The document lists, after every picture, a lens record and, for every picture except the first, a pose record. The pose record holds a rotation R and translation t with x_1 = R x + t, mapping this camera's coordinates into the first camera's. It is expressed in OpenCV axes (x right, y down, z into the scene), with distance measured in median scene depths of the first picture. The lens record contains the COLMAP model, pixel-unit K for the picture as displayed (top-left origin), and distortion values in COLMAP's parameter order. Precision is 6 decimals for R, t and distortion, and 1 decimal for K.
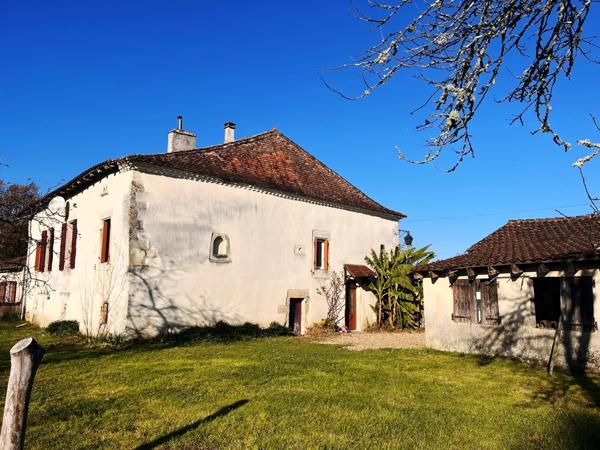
lens RADIAL K [[452.1, 0, 301.4], [0, 452.1, 225.6], [0, 0, 1]] dist [0.006488, -0.008316]
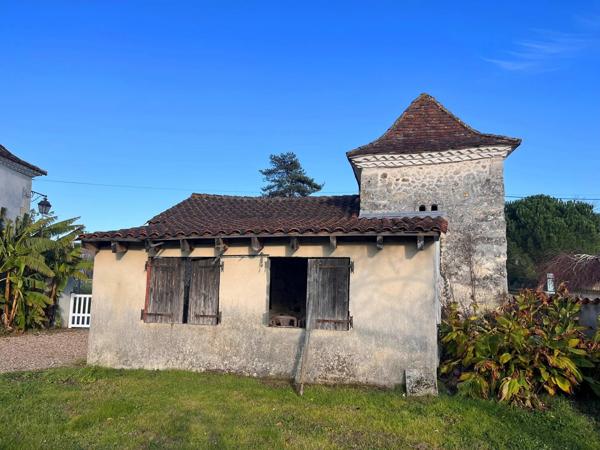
lens RADIAL K [[452.1, 0, 301.2], [0, 452.1, 229.9], [0, 0, 1]] dist [0.006488, -0.008316]
pose [[0.700351, 0.094022, 0.707579, 0.025029], [-0.117128, 0.992988, -0.016016, 0.060161], [-0.704123, -0.071660, 0.706453, 0.358156]]
